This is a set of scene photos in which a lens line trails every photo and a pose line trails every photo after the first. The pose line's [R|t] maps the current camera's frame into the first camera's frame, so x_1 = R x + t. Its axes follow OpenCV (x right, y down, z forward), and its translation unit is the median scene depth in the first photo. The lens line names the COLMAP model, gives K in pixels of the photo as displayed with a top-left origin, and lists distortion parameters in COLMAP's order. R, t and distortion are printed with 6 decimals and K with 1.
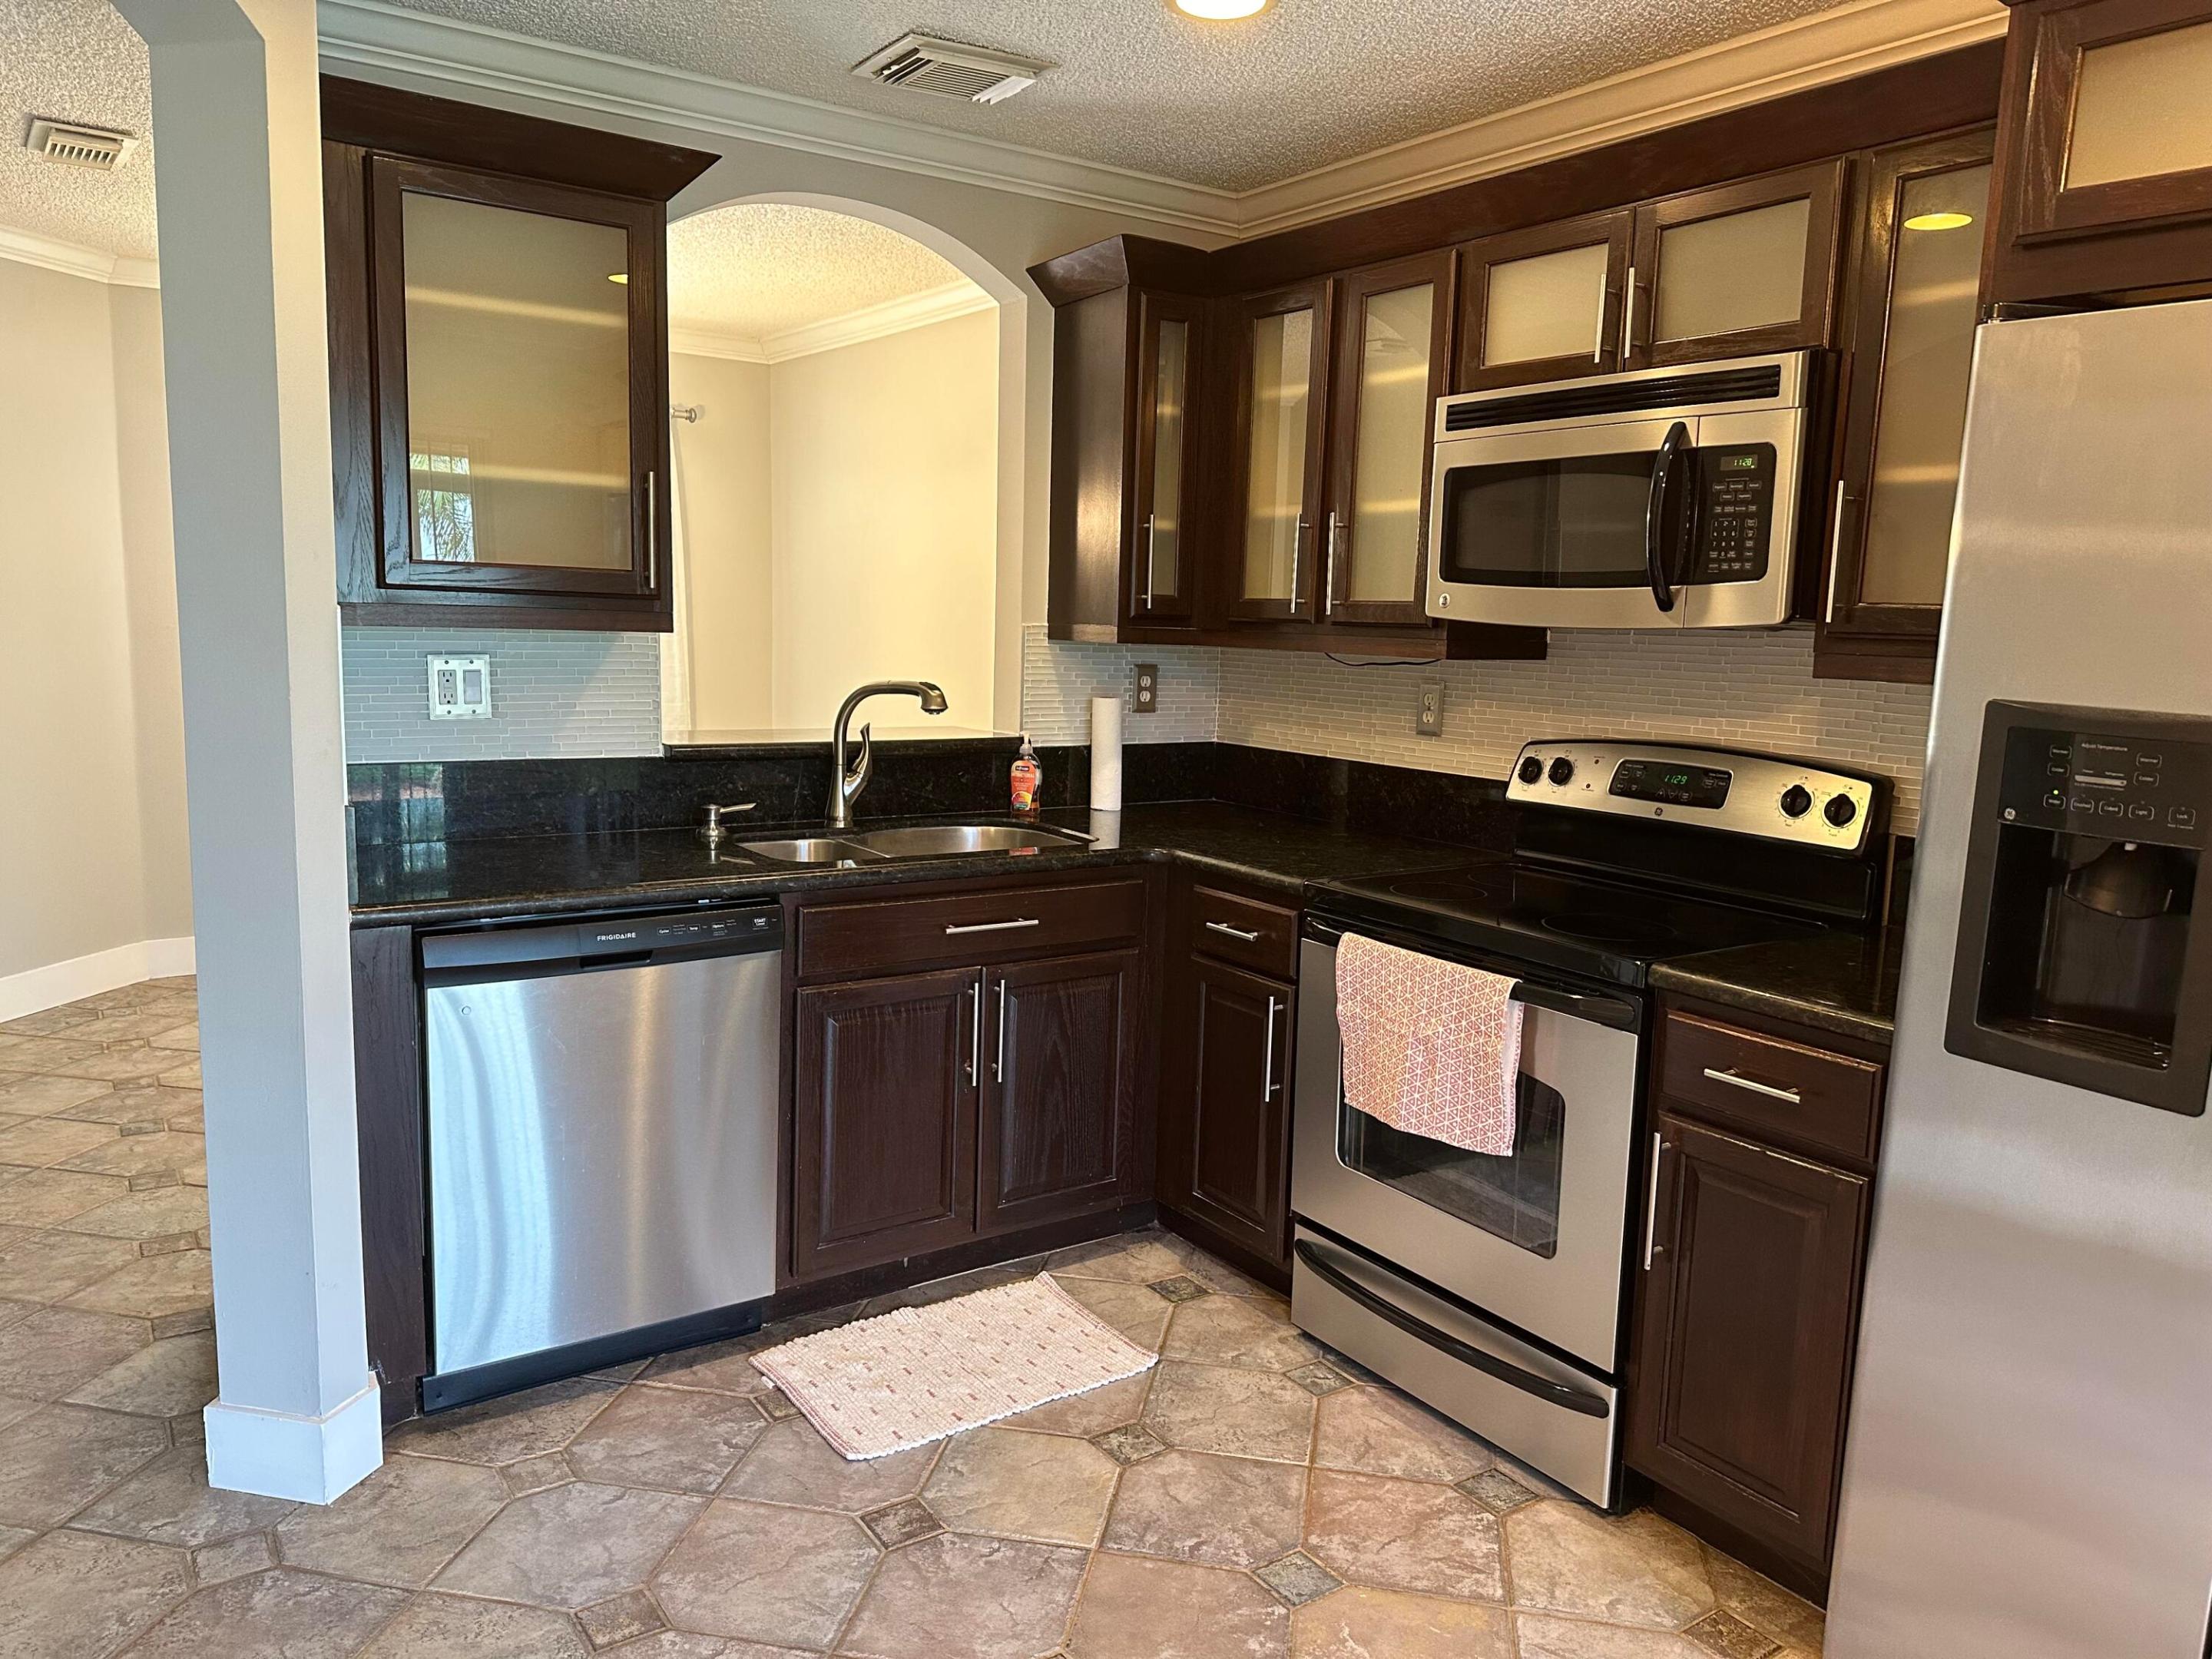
lens RADIAL K [[1614.5, 0, 1112.2], [0, 1614.5, 844.0], [0, 0, 1]] dist [0.181153, -0.176357]
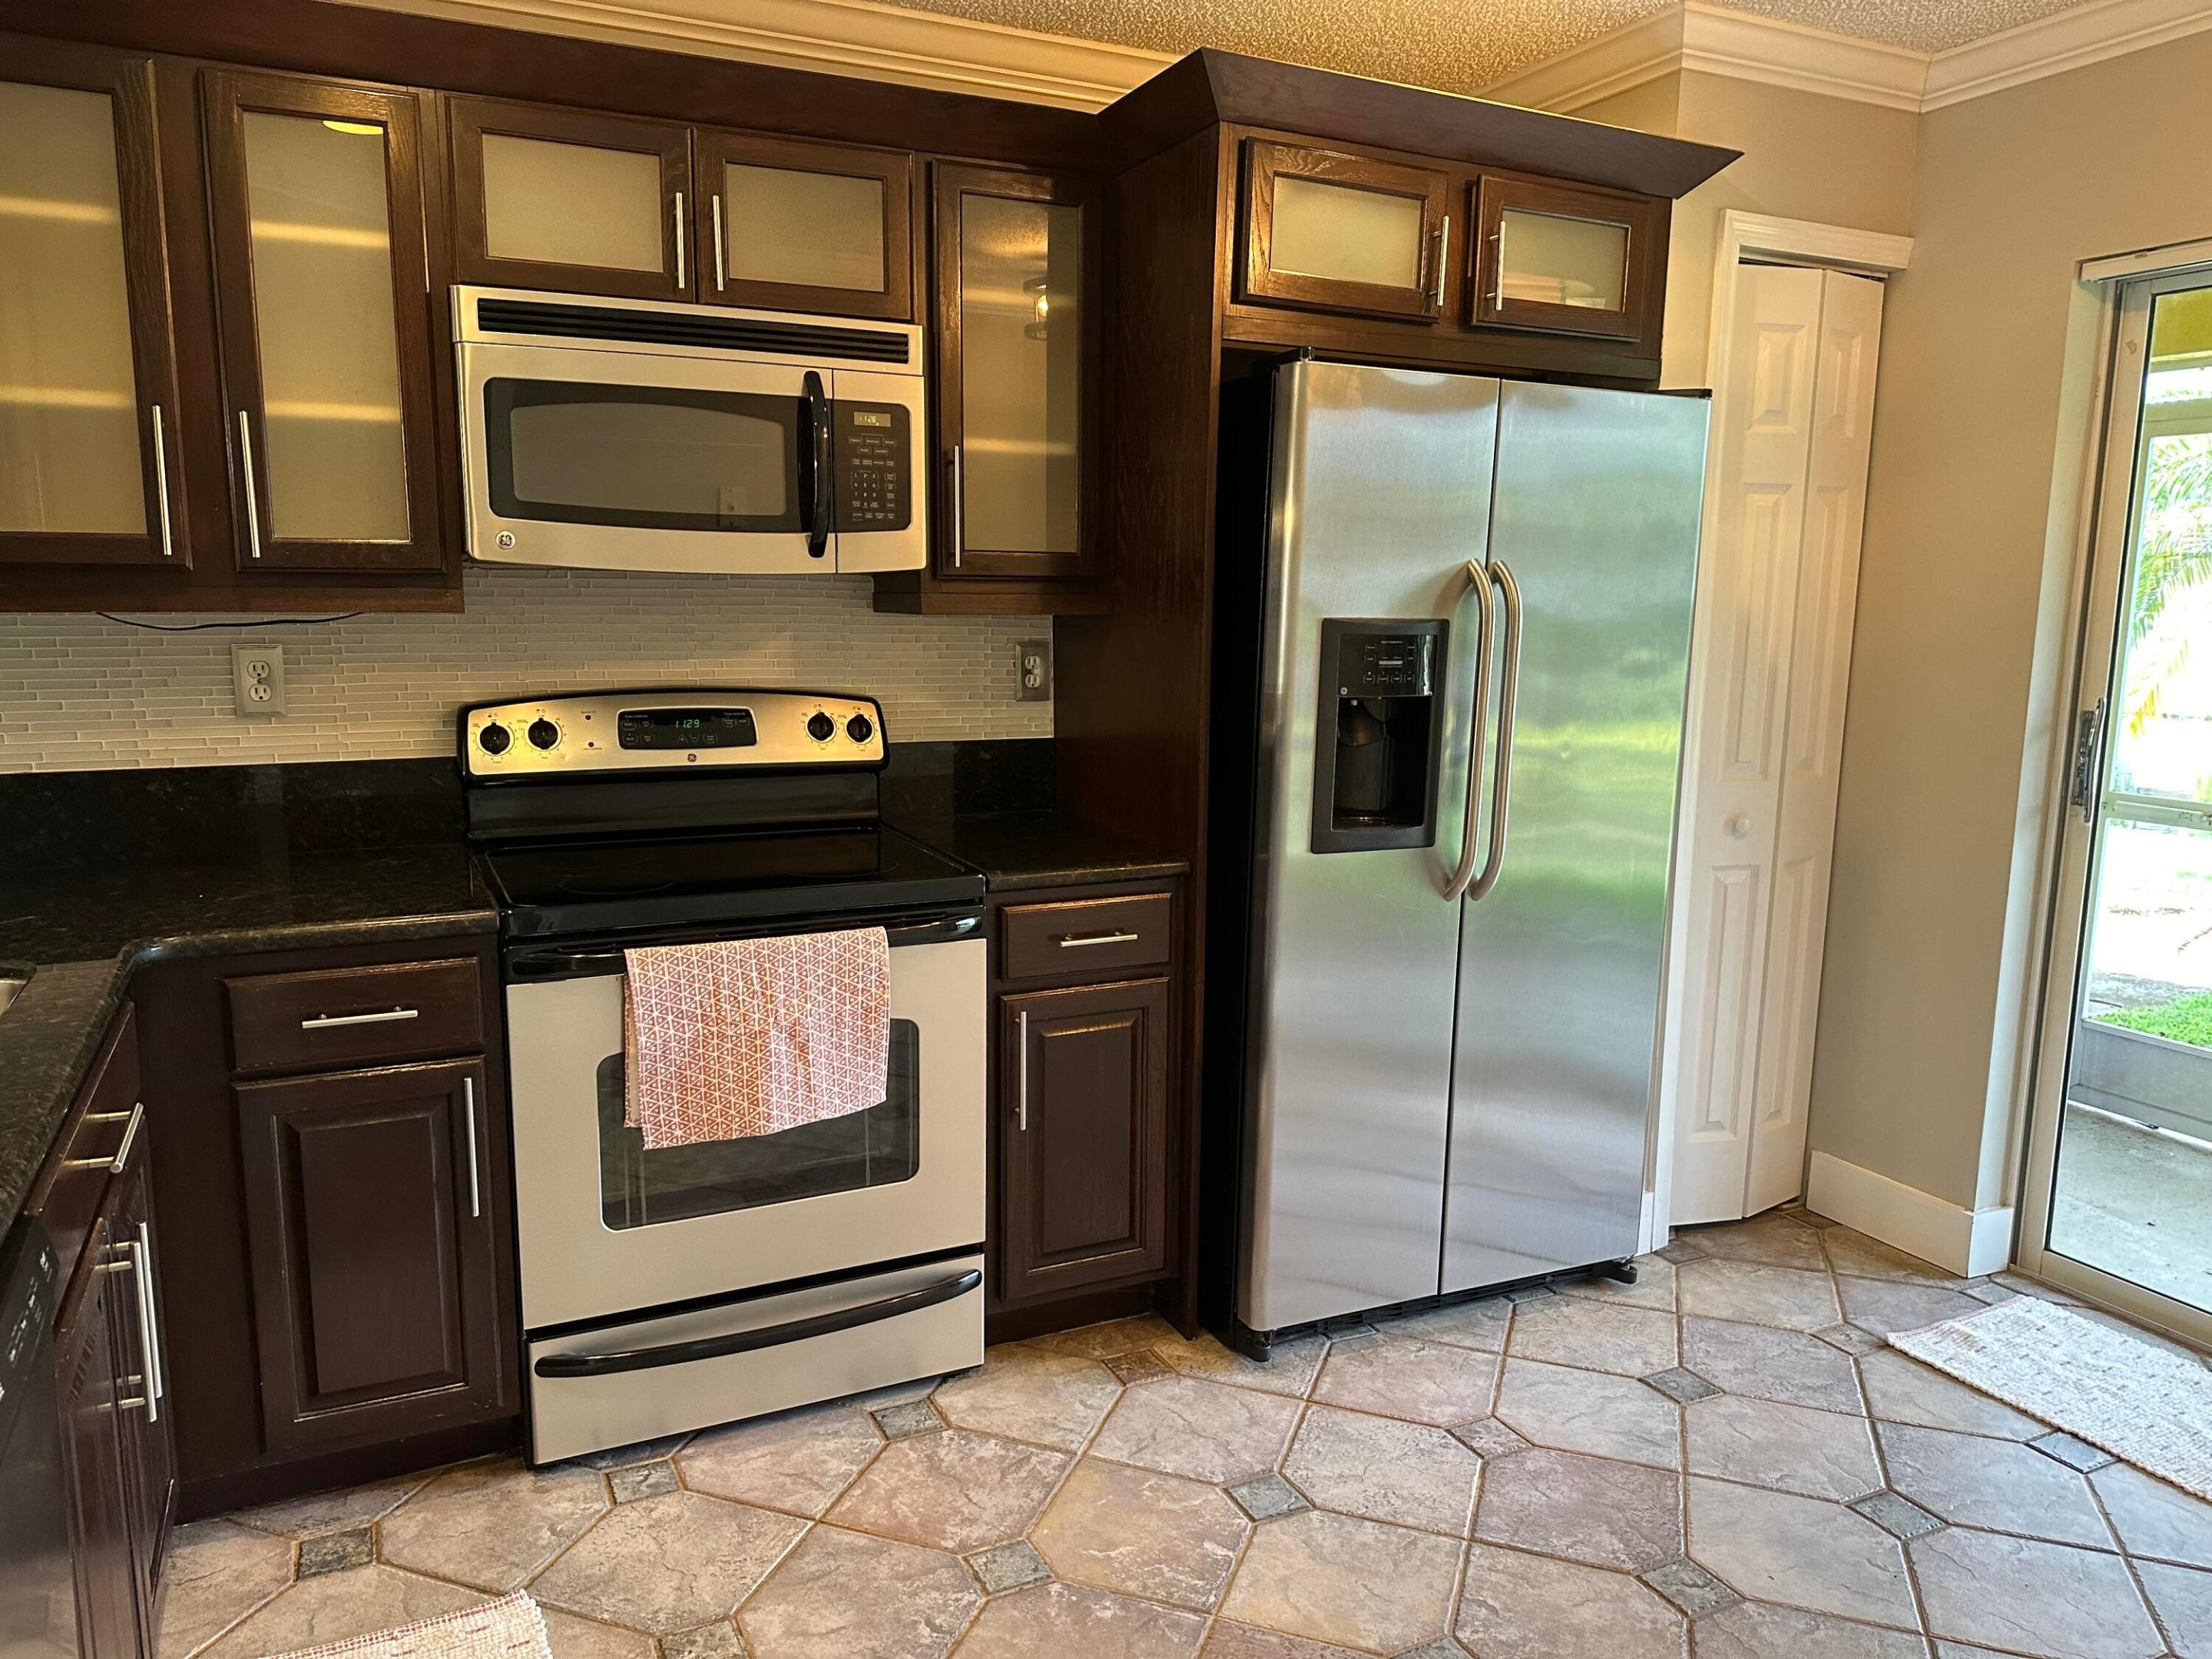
lens RADIAL K [[1614.5, 0, 1112.2], [0, 1614.5, 844.0], [0, 0, 1]] dist [0.181153, -0.176357]
pose [[0.165288, -0.196496, 0.966472, -0.659481], [0.143771, 0.974284, 0.173496, -0.115988], [-0.975710, 0.110274, 0.189288, 0.640159]]
